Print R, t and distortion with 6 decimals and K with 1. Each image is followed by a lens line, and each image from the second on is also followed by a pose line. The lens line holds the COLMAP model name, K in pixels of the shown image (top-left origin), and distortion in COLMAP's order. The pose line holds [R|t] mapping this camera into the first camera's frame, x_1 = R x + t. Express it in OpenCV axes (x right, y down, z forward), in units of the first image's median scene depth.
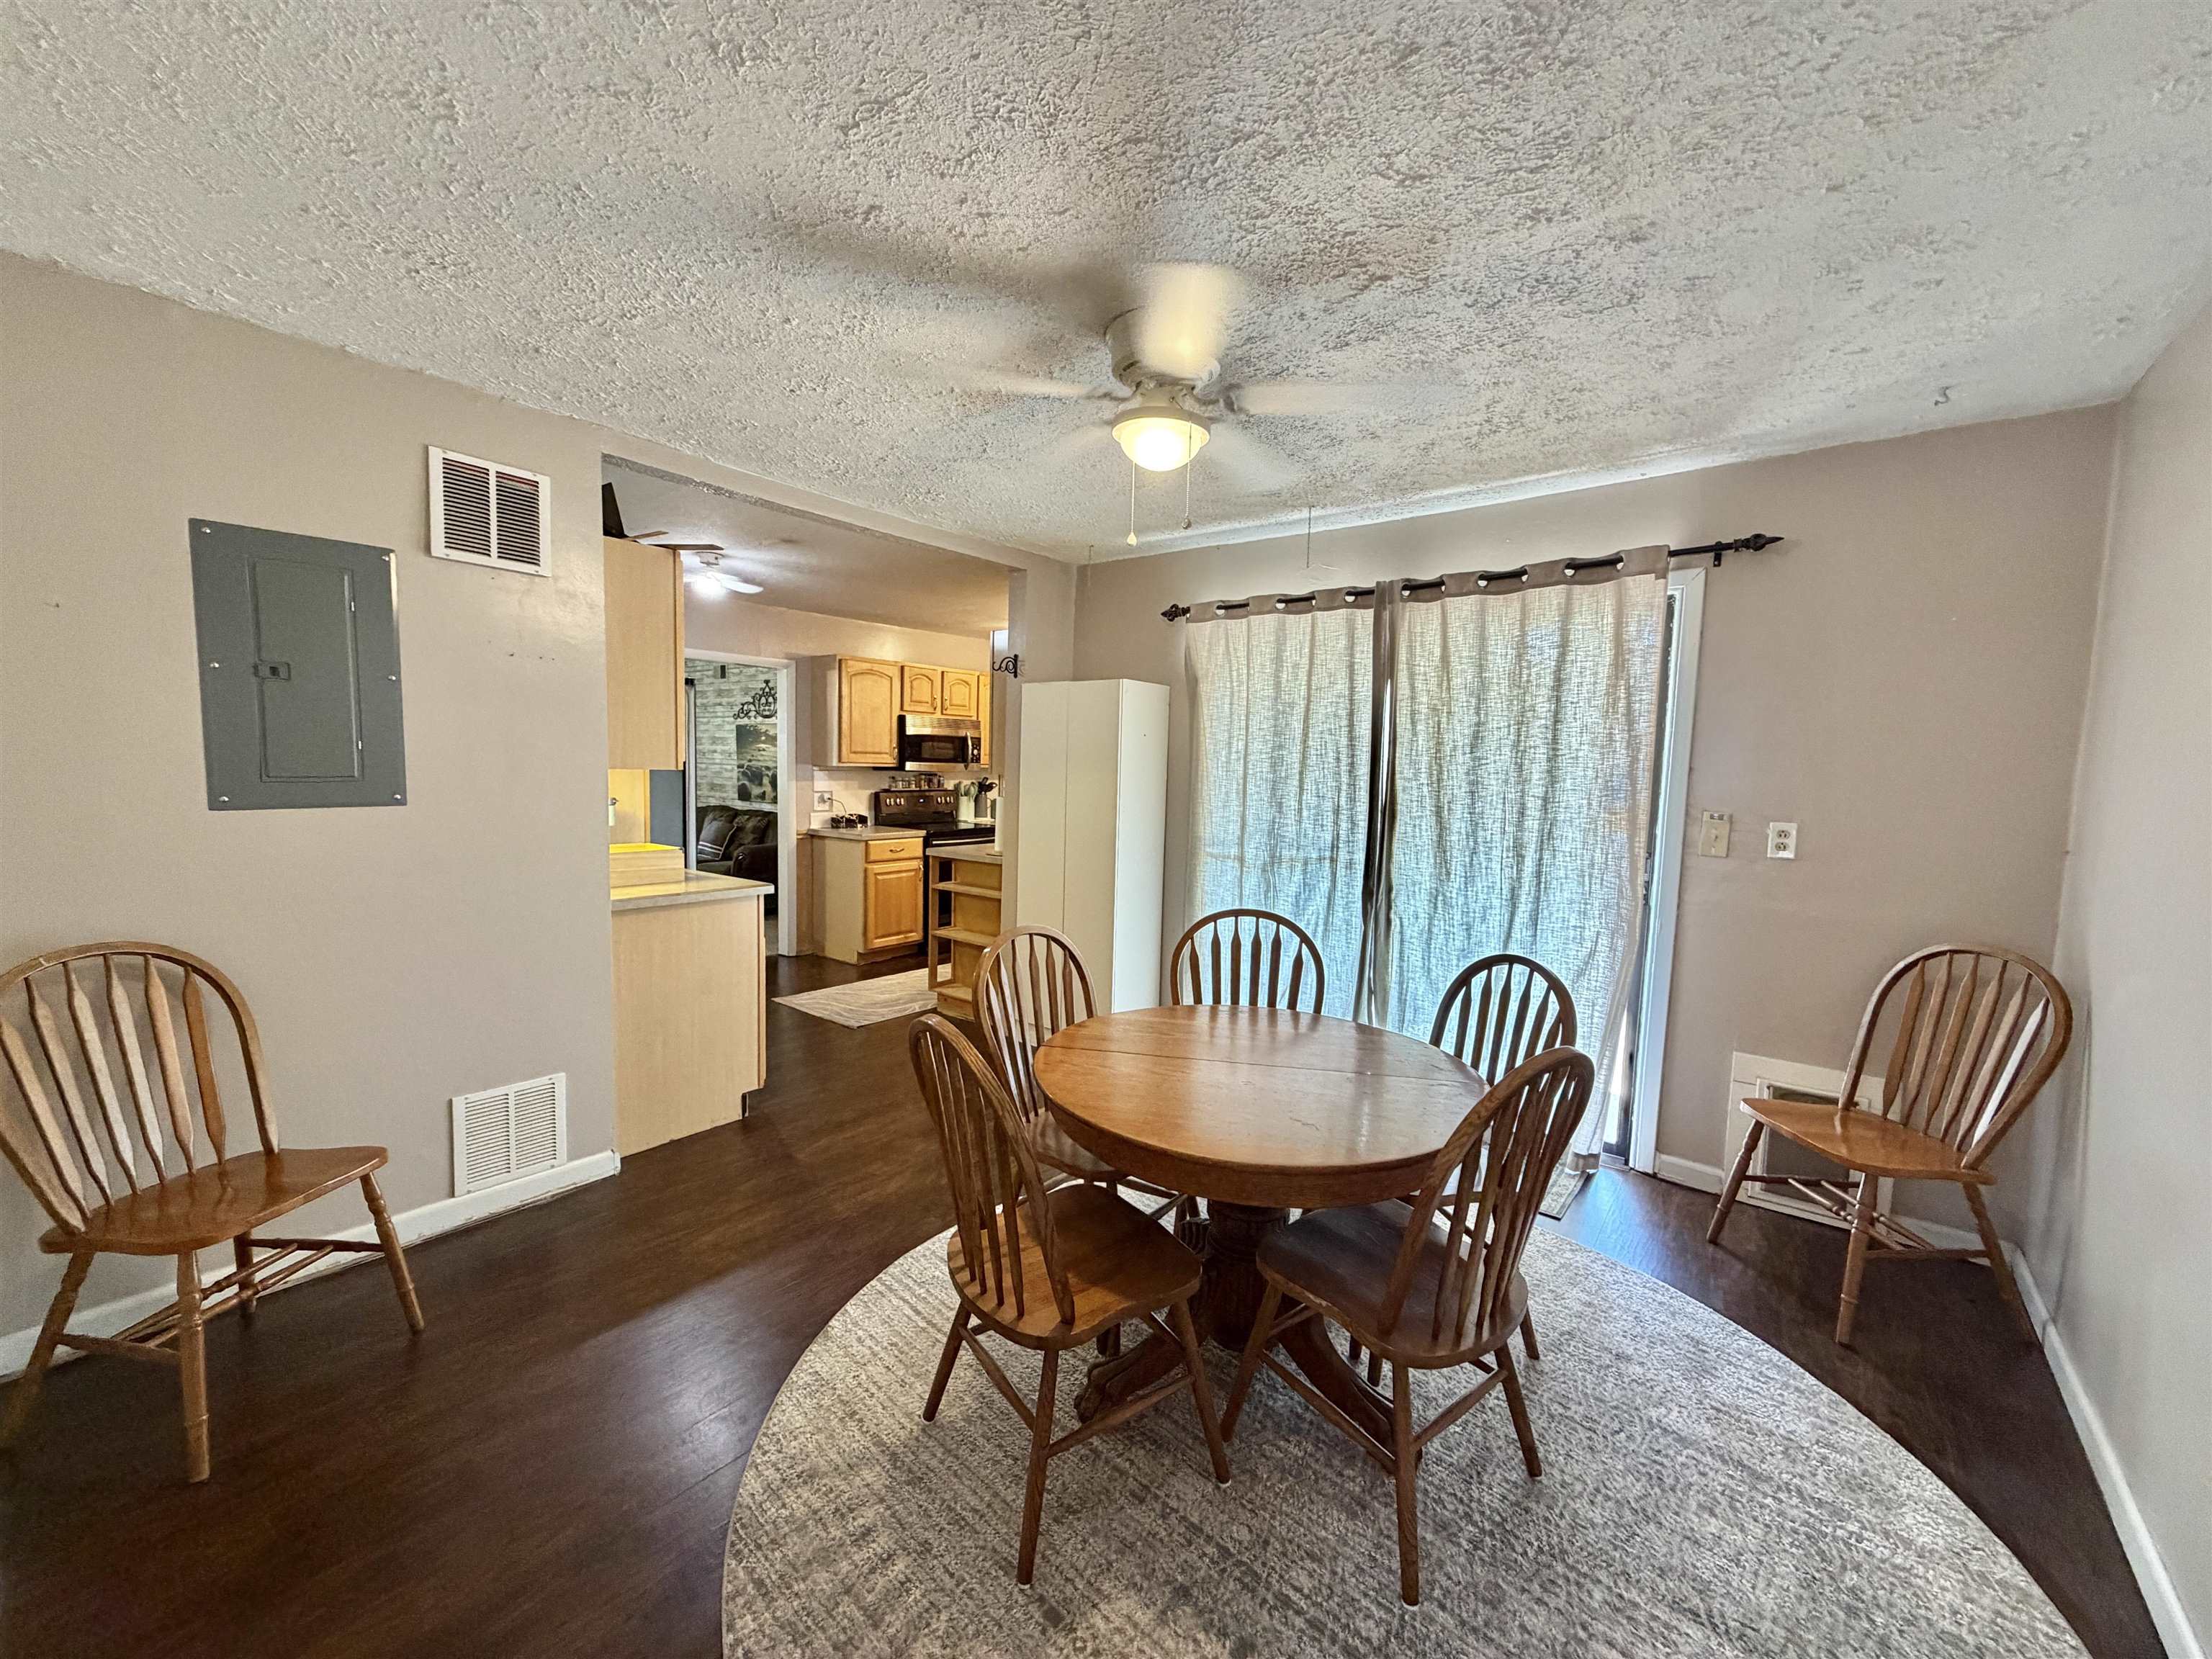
lens RADIAL K [[884.3, 0, 1101.4], [0, 884.3, 834.7], [0, 0, 1]] dist [-0.000578, -0.000129]
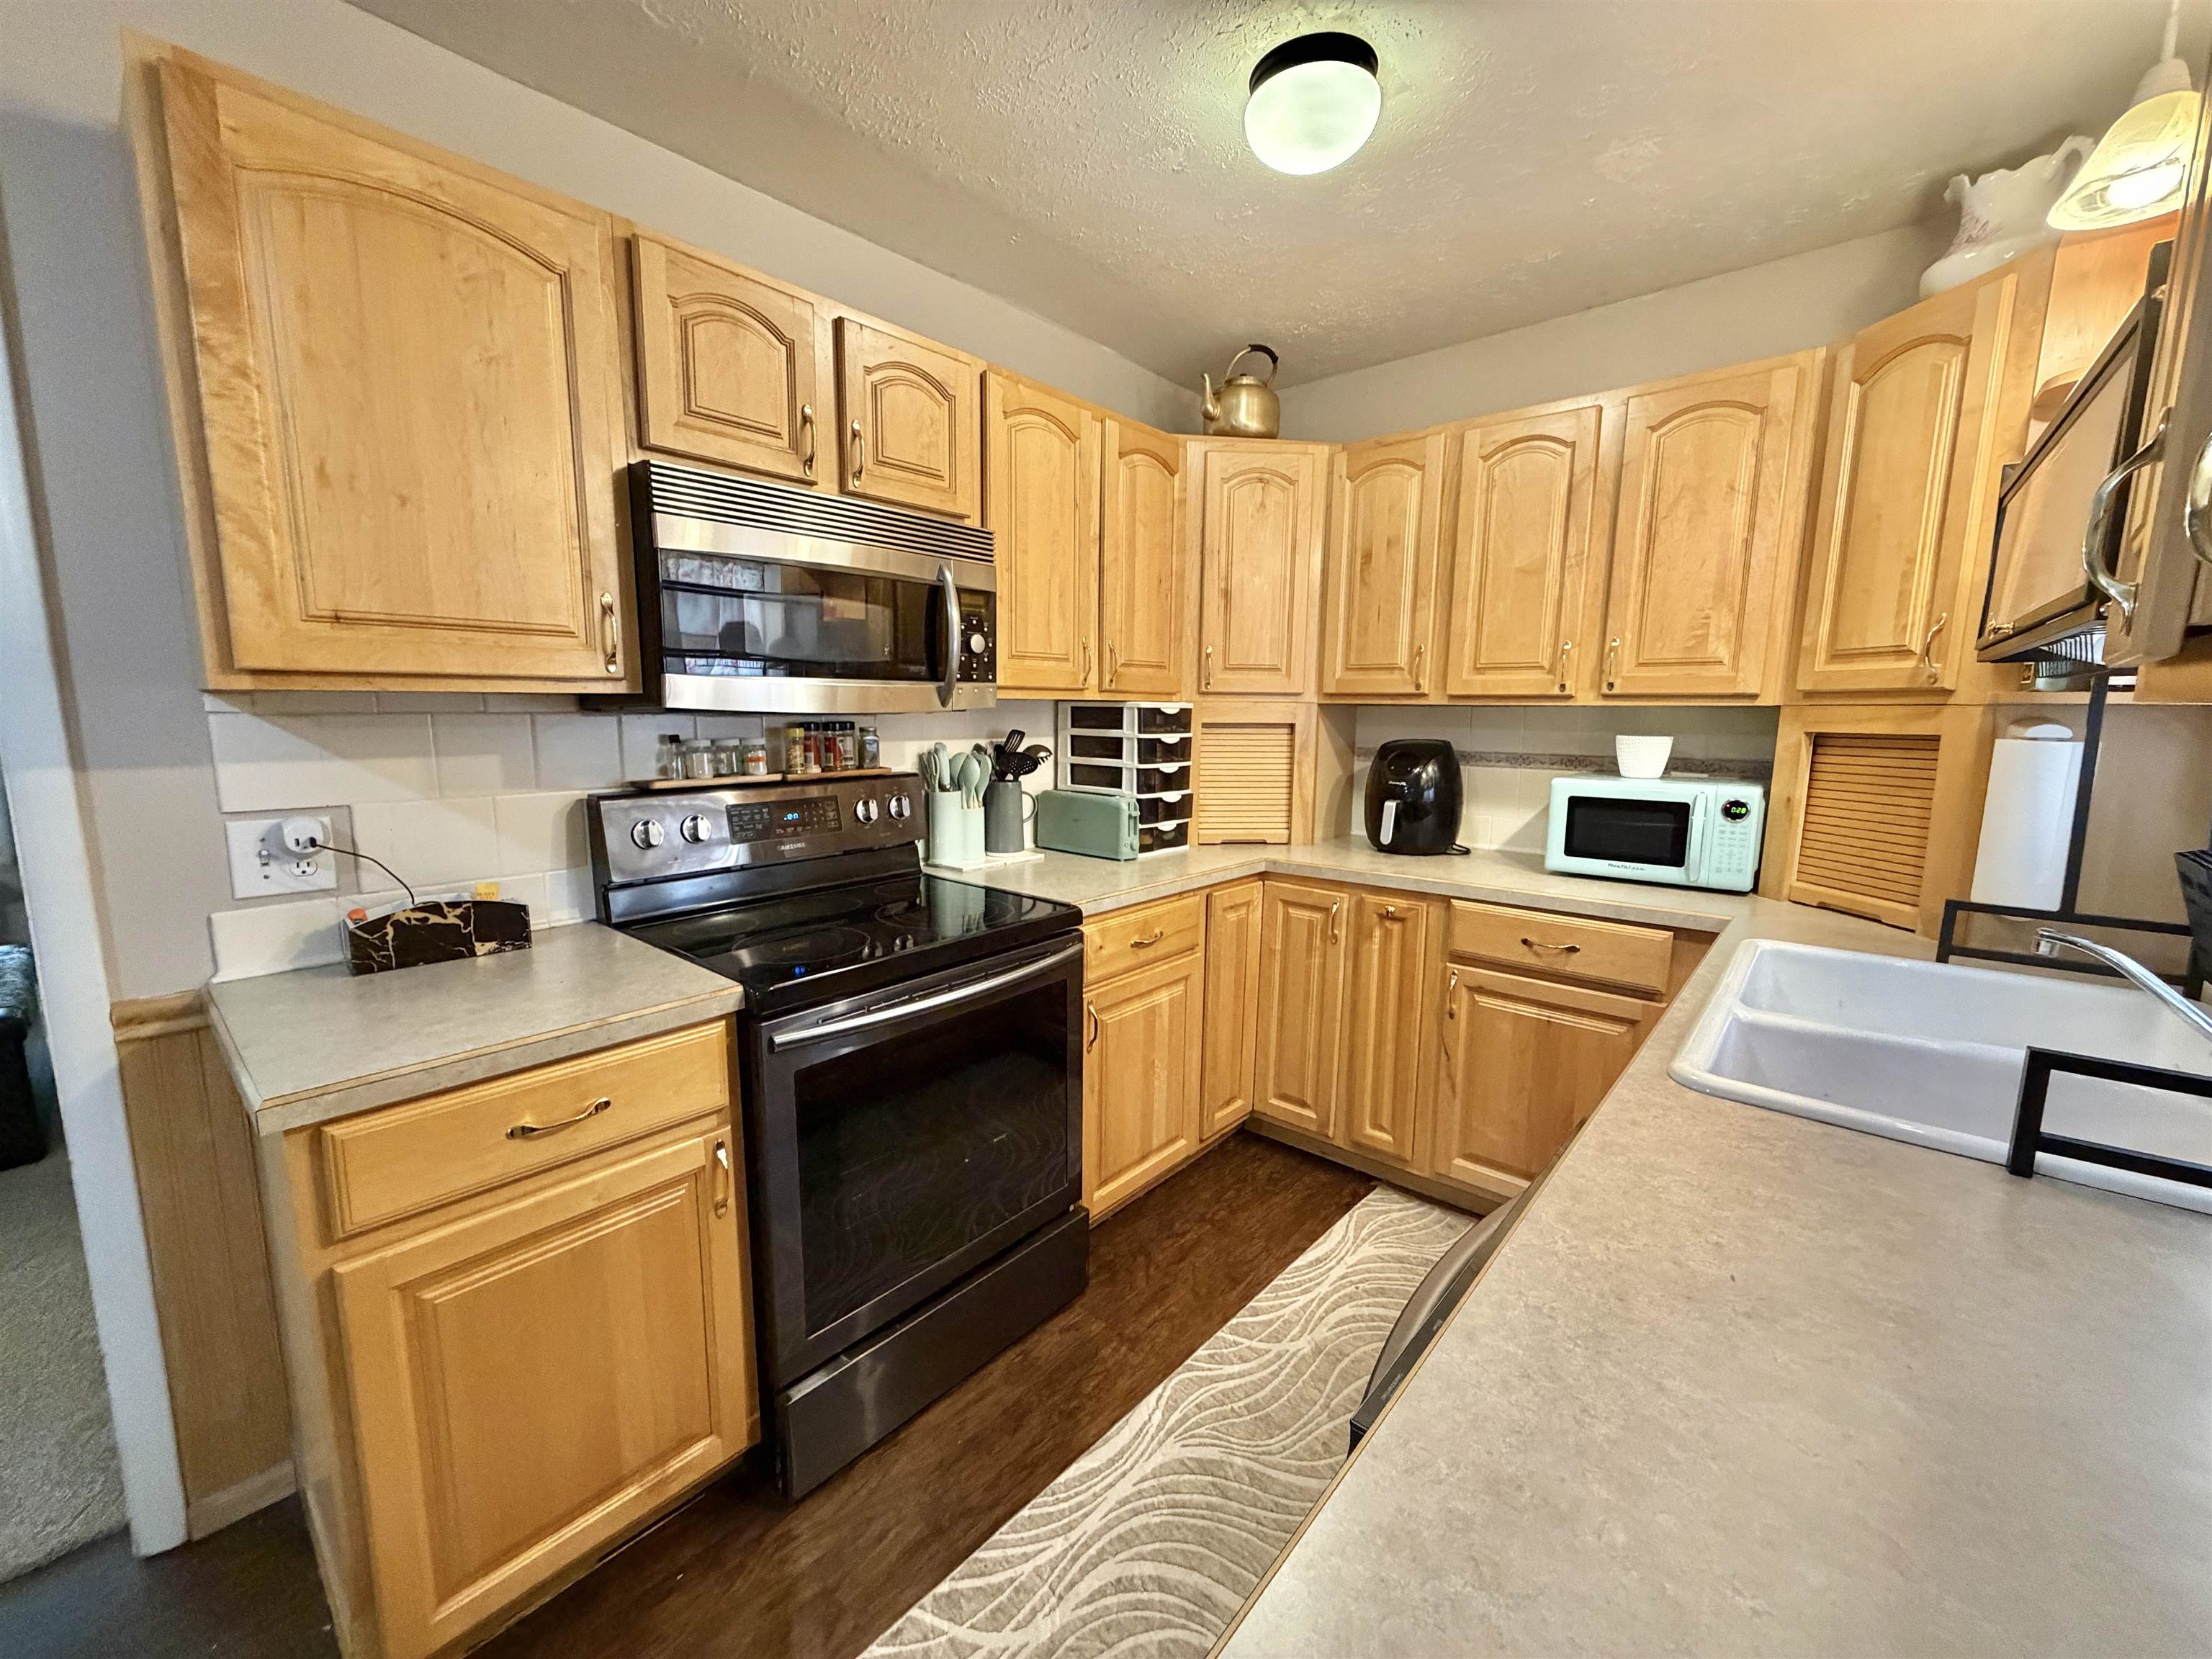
lens RADIAL K [[884.3, 0, 1101.4], [0, 884.3, 834.7], [0, 0, 1]] dist [-0.000578, -0.000129]
pose [[0.998651, -0.016606, -0.049204, -0.095564], [0.019288, 0.998324, 0.054557, -0.049652], [0.048216, -0.055432, 0.997298, 0.766953]]
